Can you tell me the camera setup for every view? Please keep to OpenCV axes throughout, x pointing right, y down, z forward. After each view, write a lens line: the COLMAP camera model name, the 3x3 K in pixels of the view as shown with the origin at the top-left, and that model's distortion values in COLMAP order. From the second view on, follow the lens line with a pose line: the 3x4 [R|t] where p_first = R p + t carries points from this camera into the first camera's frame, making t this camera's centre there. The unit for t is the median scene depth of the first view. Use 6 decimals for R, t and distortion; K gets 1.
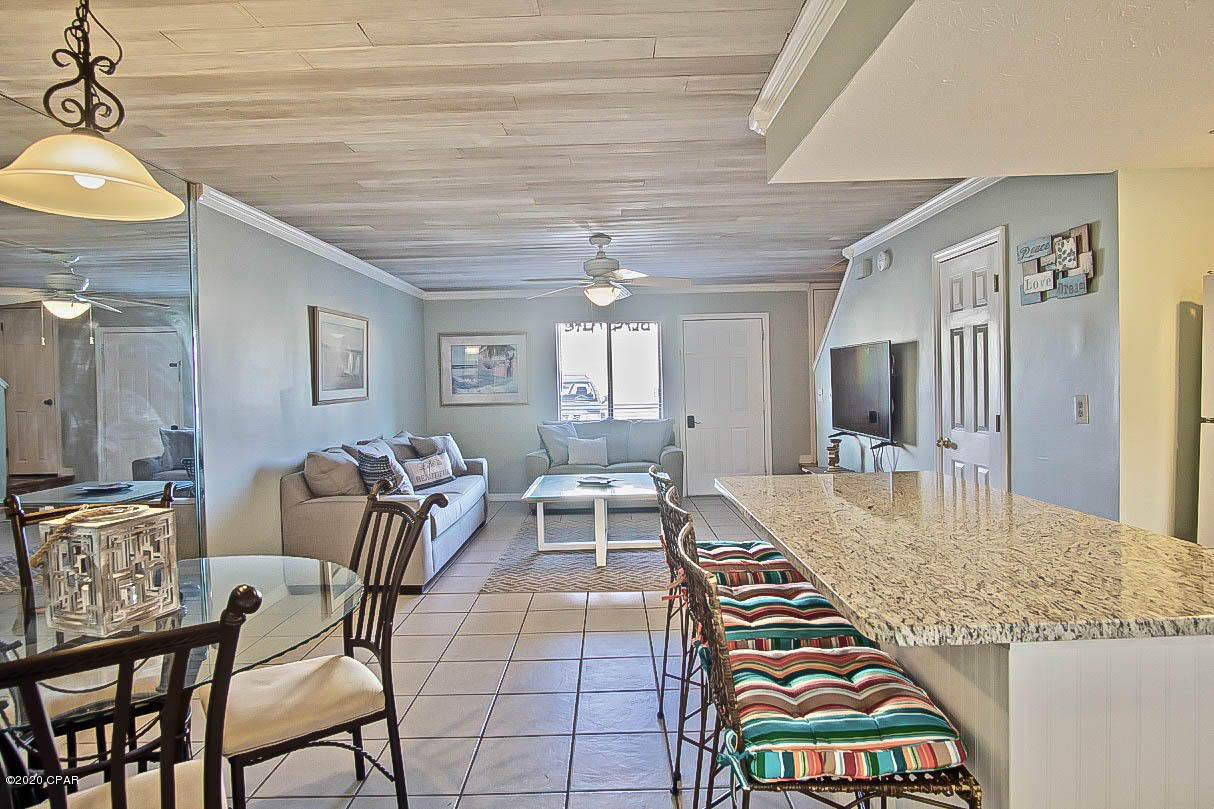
lens RADIAL K [[652.0, 0, 608.3], [0, 652.0, 395.1], [0, 0, 1]] dist [-0.035917, 0.009896]
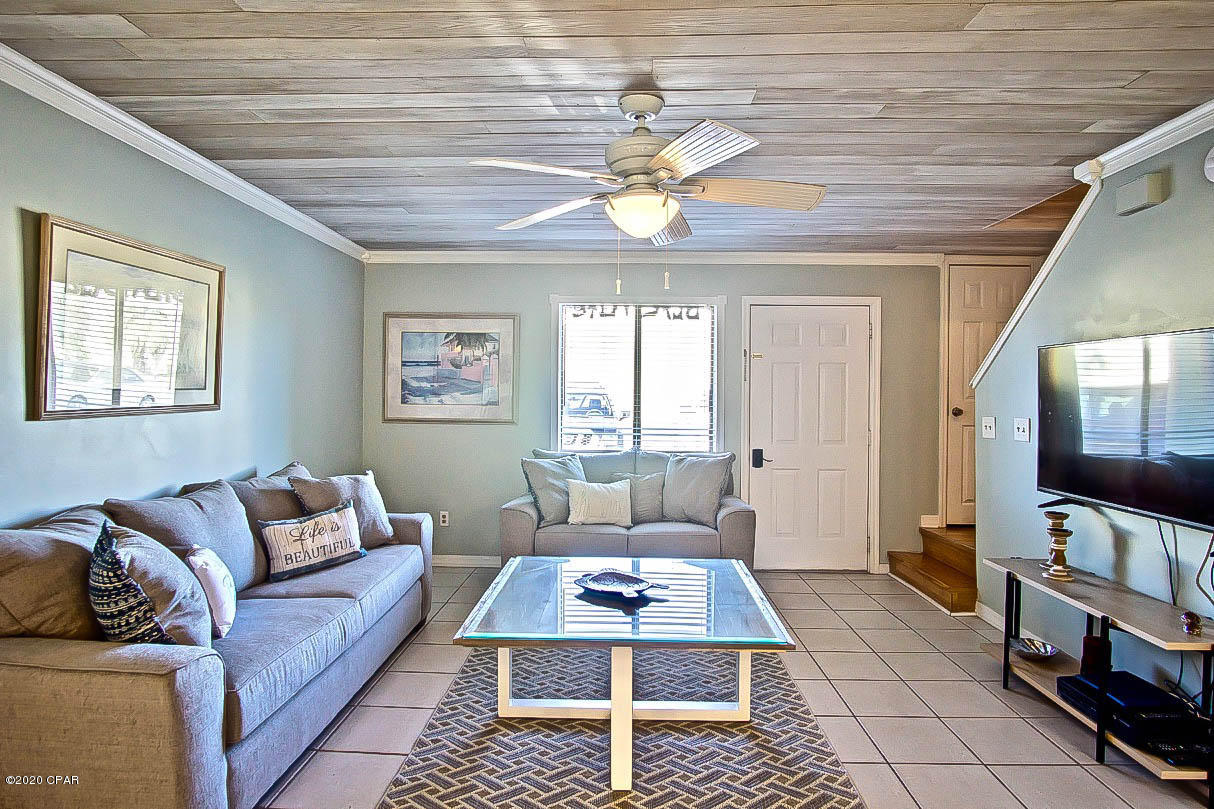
lens RADIAL K [[652.0, 0, 608.3], [0, 652.0, 395.1], [0, 0, 1]] dist [-0.035917, 0.009896]
pose [[0.999187, 0.033614, -0.022249, -0.012816], [-0.034042, 0.999237, -0.019155, -0.005437], [0.021589, 0.019897, 0.999569, 0.353229]]
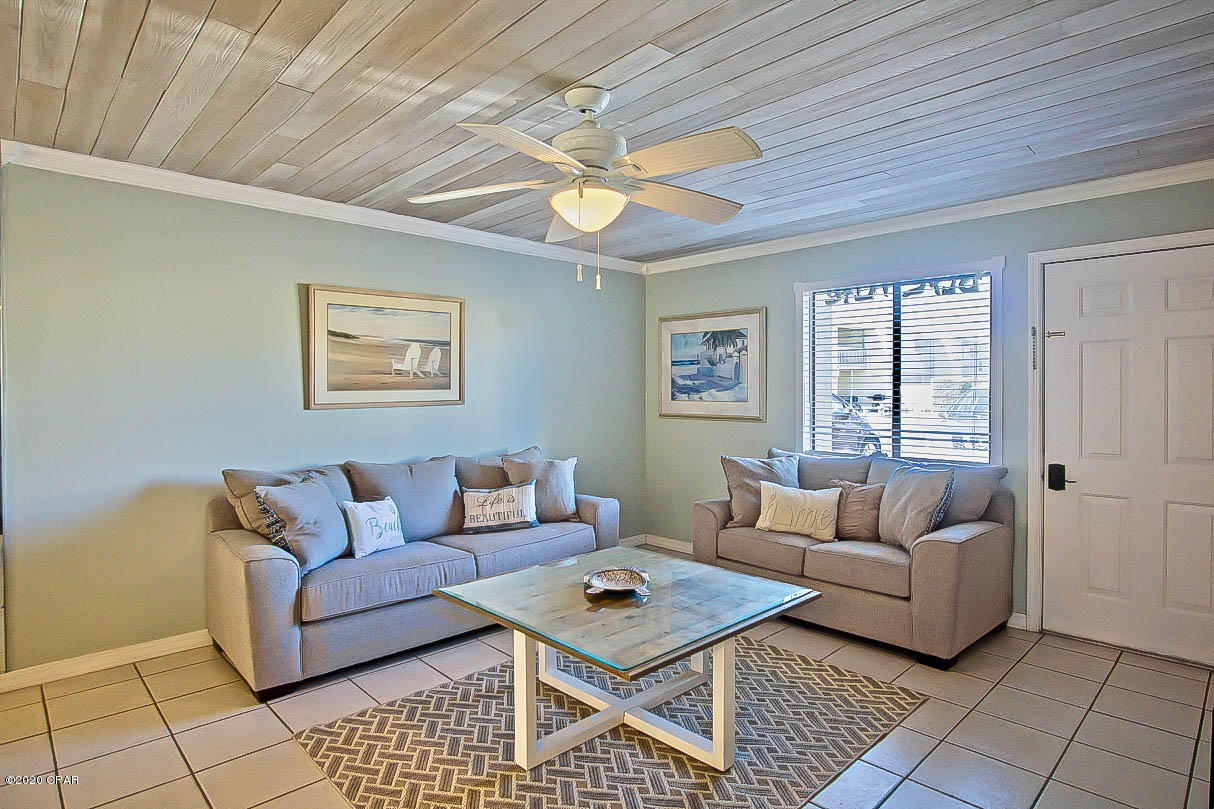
lens RADIAL K [[652.0, 0, 608.3], [0, 652.0, 395.1], [0, 0, 1]] dist [-0.035917, 0.009896]
pose [[0.697069, 0.028716, -0.716429, 0.244386], [-0.030516, 0.999480, 0.010370, -0.013955], [0.716355, 0.014634, 0.697583, 0.465141]]
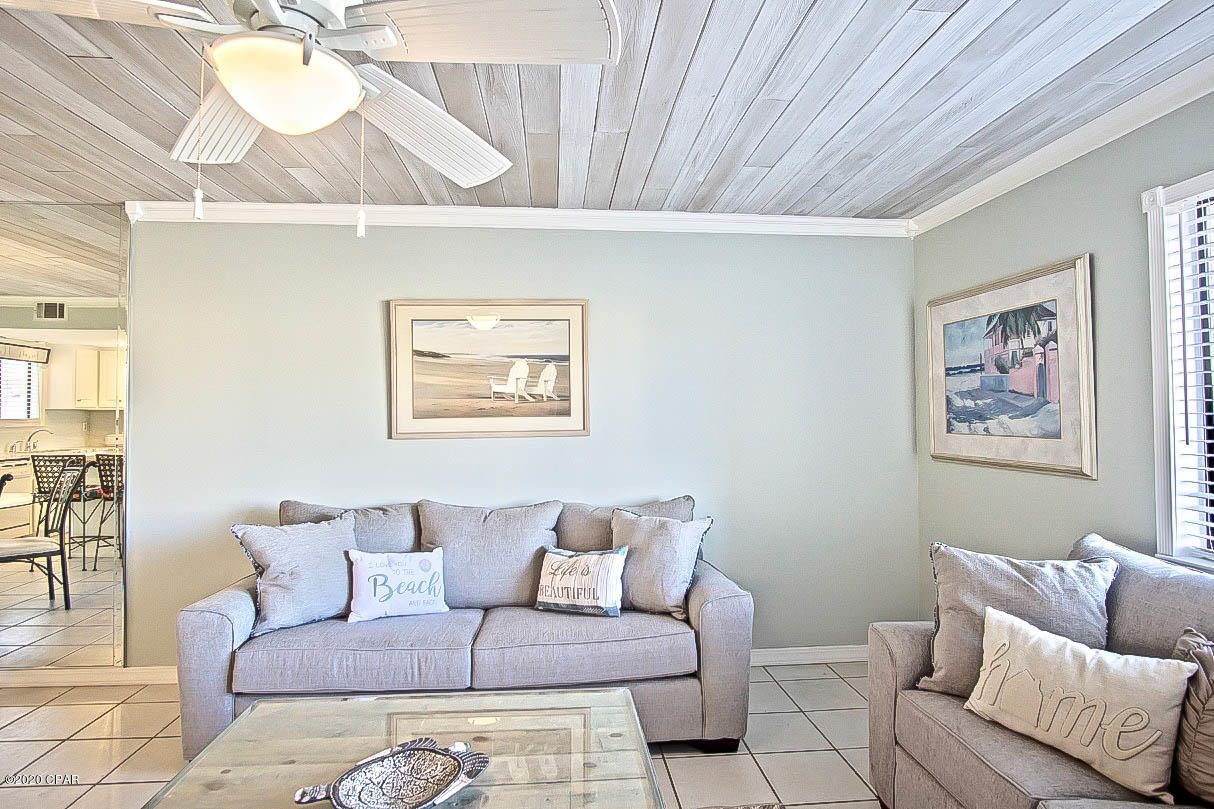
lens RADIAL K [[652.0, 0, 608.3], [0, 652.0, 395.1], [0, 0, 1]] dist [-0.035917, 0.009896]
pose [[0.093338, -0.008808, -0.995595, 0.185640], [-0.019533, 0.999752, -0.010676, -0.019408], [0.995443, 0.020443, 0.093143, 0.767495]]
